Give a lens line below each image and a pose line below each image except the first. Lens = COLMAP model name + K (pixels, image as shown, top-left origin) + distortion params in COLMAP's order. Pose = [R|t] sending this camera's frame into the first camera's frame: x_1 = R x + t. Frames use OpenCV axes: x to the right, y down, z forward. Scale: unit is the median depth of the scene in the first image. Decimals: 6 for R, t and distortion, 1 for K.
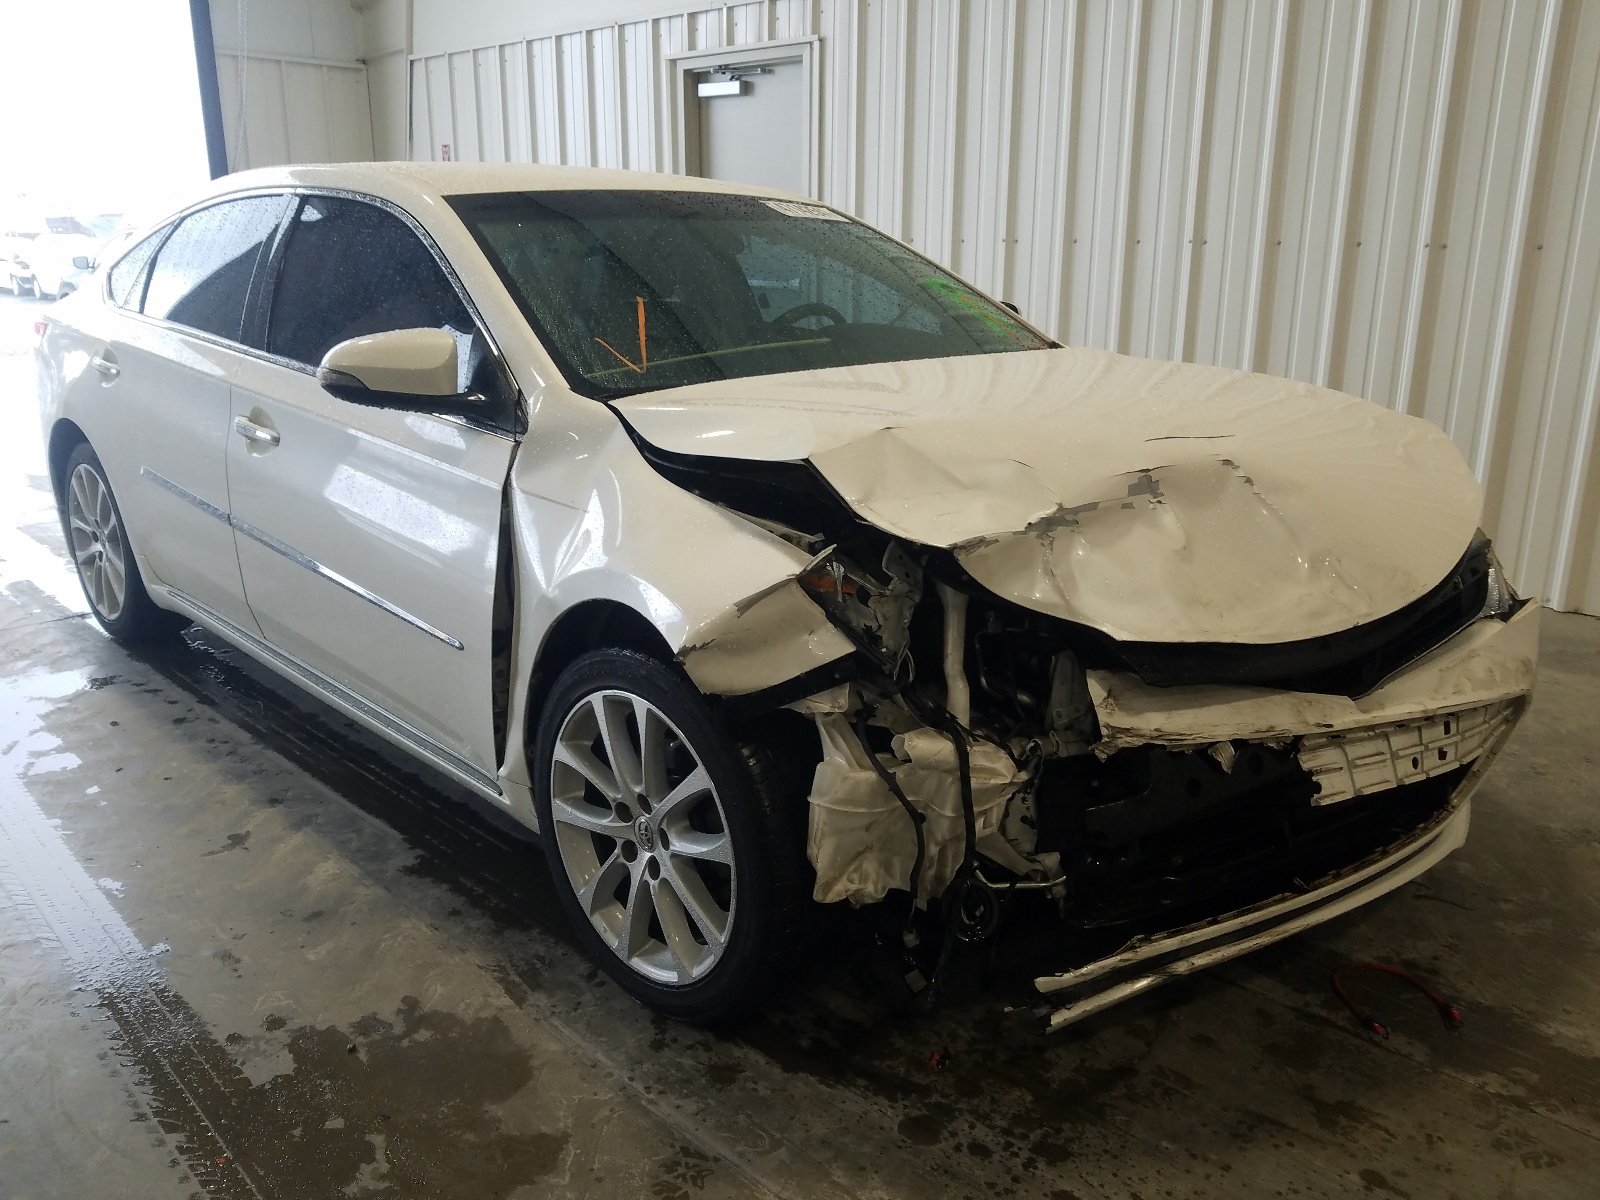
lens RADIAL K [[1293.7, 0, 796.5], [0, 1293.7, 605.0], [0, 0, 1]] dist [-0.010194, 0.011818]
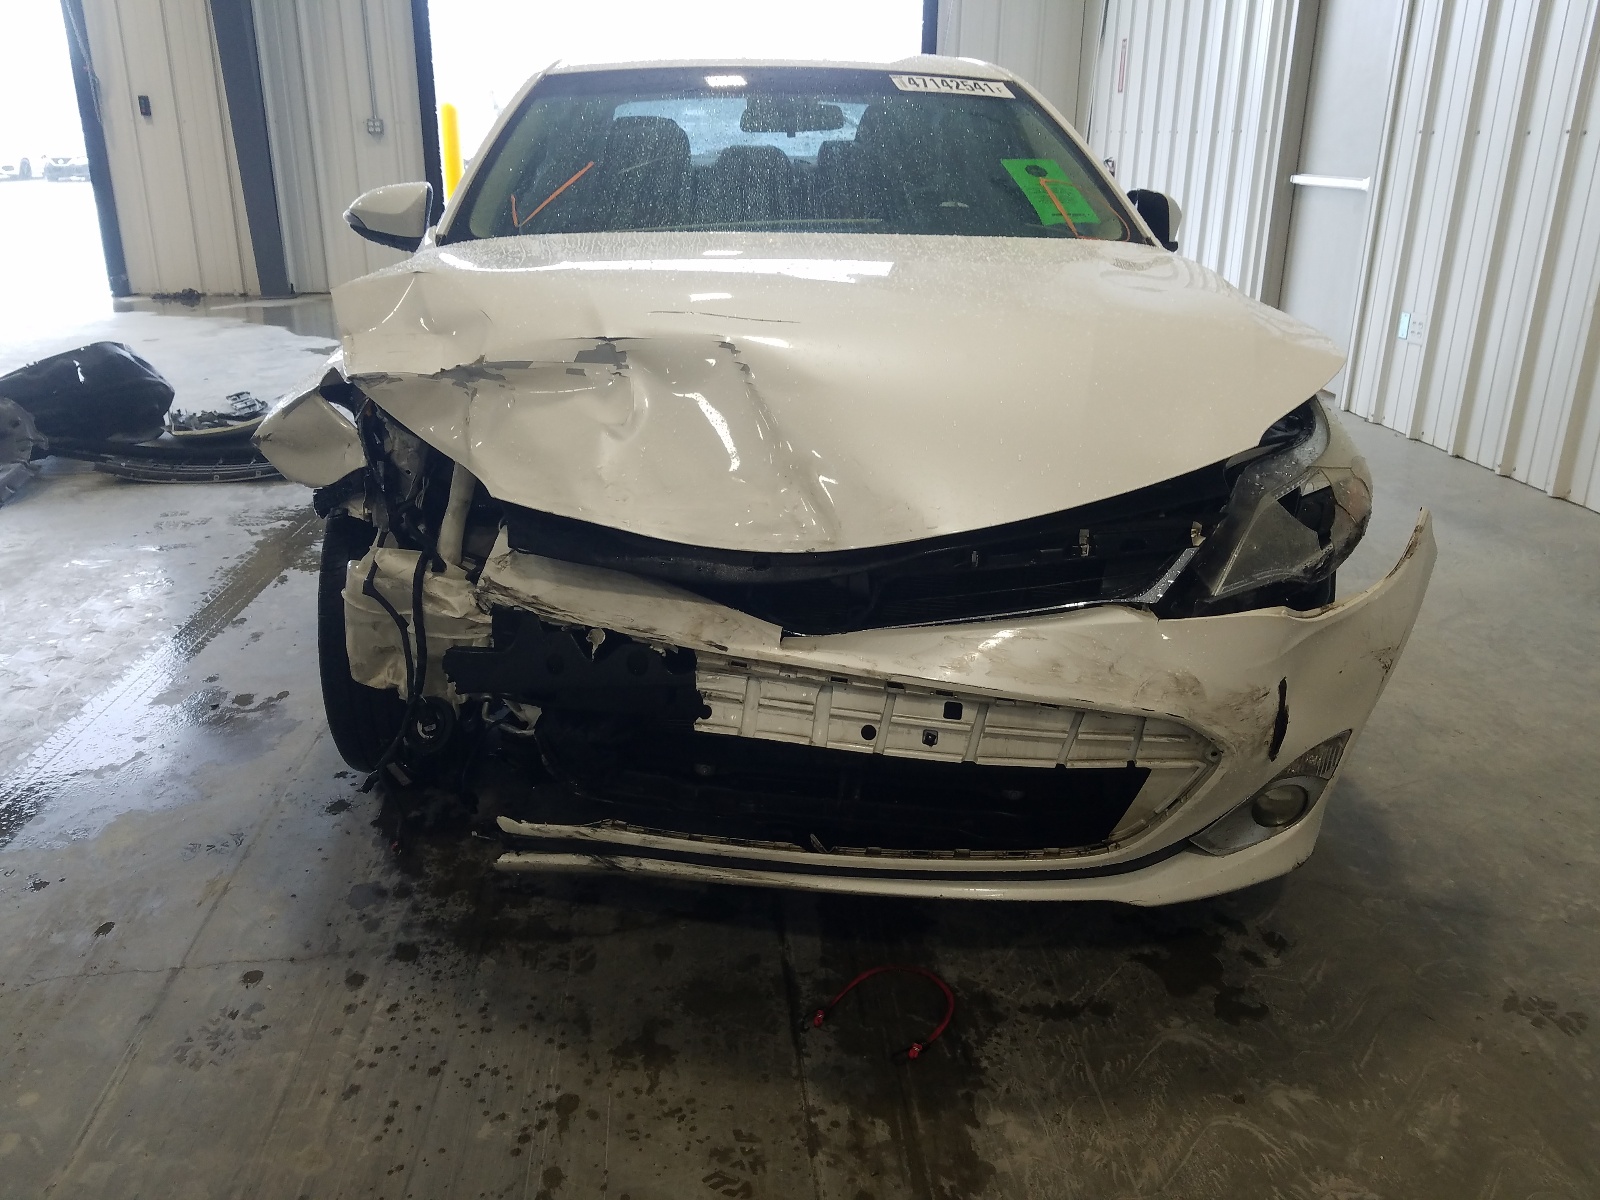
lens RADIAL K [[1293.7, 0, 796.5], [0, 1293.7, 605.0], [0, 0, 1]] dist [-0.010194, 0.011818]
pose [[0.758331, 0.227826, -0.610761, 0.993814], [-0.187312, 0.973581, 0.130595, -0.062250], [0.624378, 0.015369, 0.780971, 0.333131]]
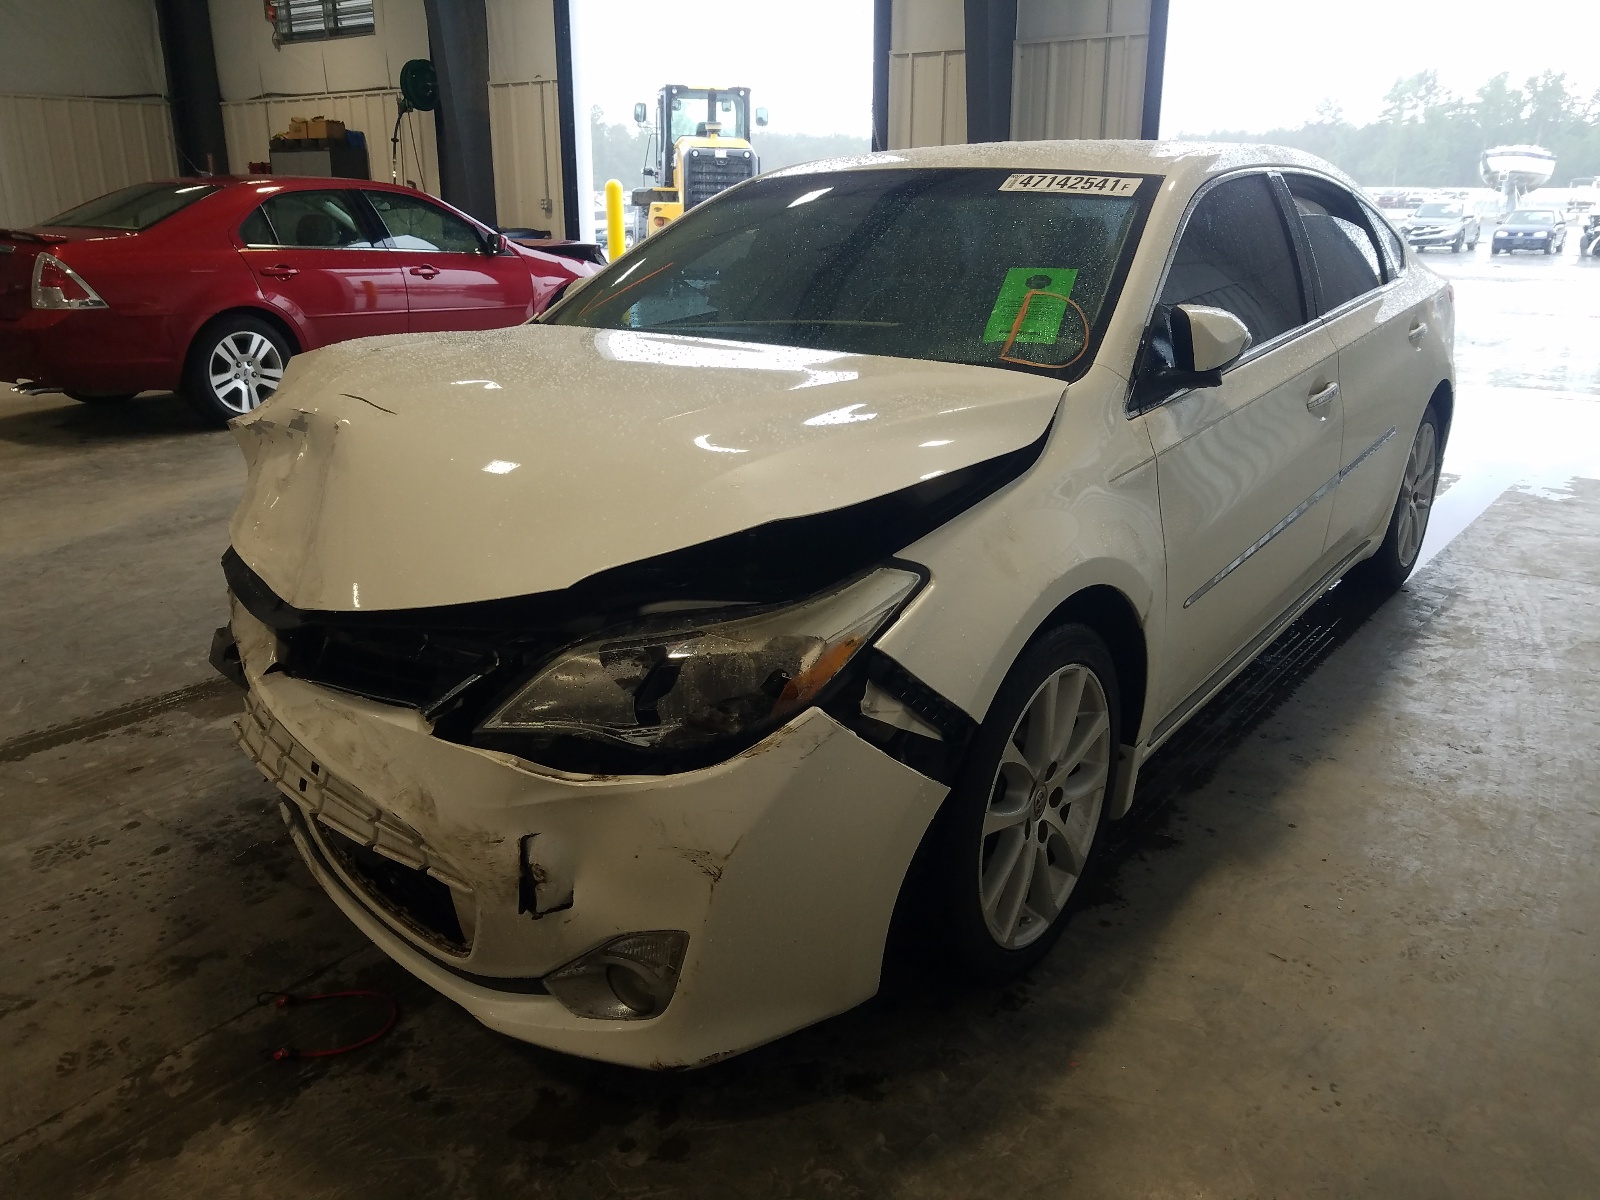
lens RADIAL K [[1293.7, 0, 796.5], [0, 1293.7, 605.0], [0, 0, 1]] dist [-0.010194, 0.011818]
pose [[0.124001, 0.299987, -0.945850, 1.499766], [-0.273630, 0.926585, 0.258004, -0.368699], [0.953808, 0.226820, 0.196983, 1.222321]]
